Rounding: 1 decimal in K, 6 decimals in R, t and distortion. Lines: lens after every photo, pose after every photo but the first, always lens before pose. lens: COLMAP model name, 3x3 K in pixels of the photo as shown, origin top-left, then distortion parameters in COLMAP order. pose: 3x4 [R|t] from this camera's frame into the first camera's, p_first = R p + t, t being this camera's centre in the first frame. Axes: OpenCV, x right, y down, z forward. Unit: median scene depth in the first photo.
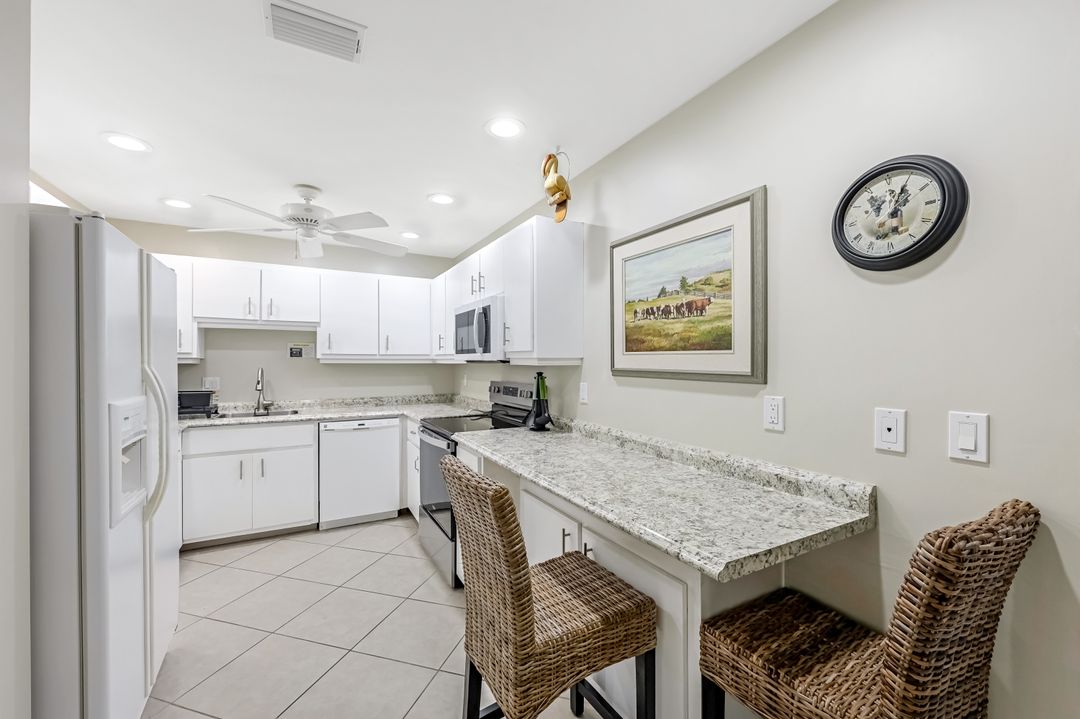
lens RADIAL K [[433.0, 0, 540.0], [0, 433.0, 359.5], [0, 0, 1]] dist [-0.000824, 0.000037]
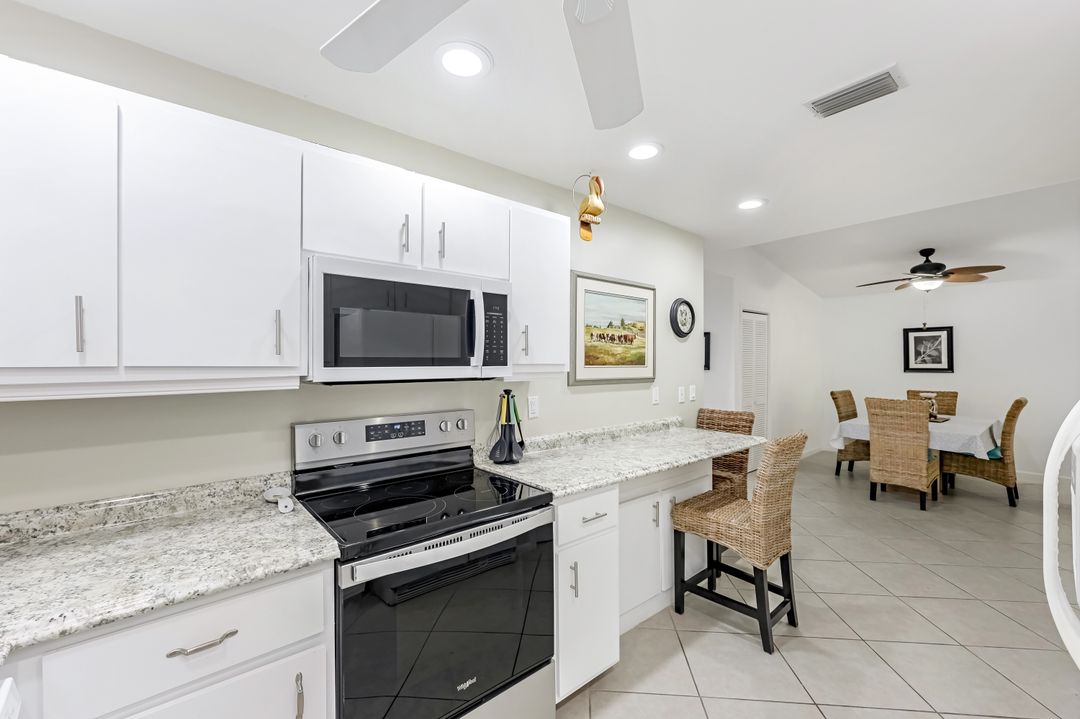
lens RADIAL K [[433.0, 0, 540.0], [0, 433.0, 359.5], [0, 0, 1]] dist [-0.000824, 0.000037]
pose [[-0.182311, 0.006504, 0.983219, -0.650349], [-0.000651, 0.999977, -0.006736, -0.017065], [-0.983241, -0.001869, -0.182302, 0.884379]]
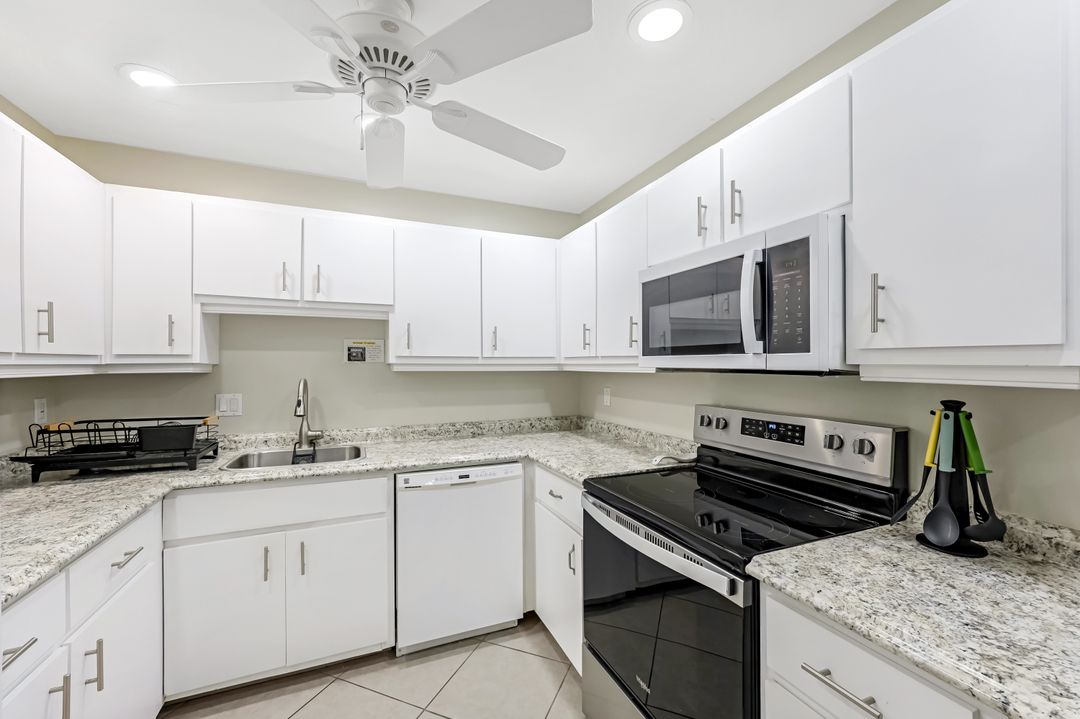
lens RADIAL K [[420.1, 0, 540.0], [0, 420.1, 359.5], [0, 0, 1]] dist [-0.011545, 0.000069]
pose [[0.995741, -0.002094, -0.092167, -0.275041], [0.001608, 0.999984, -0.005348, -0.005386], [0.092177, 0.005177, 0.995729, 0.473838]]
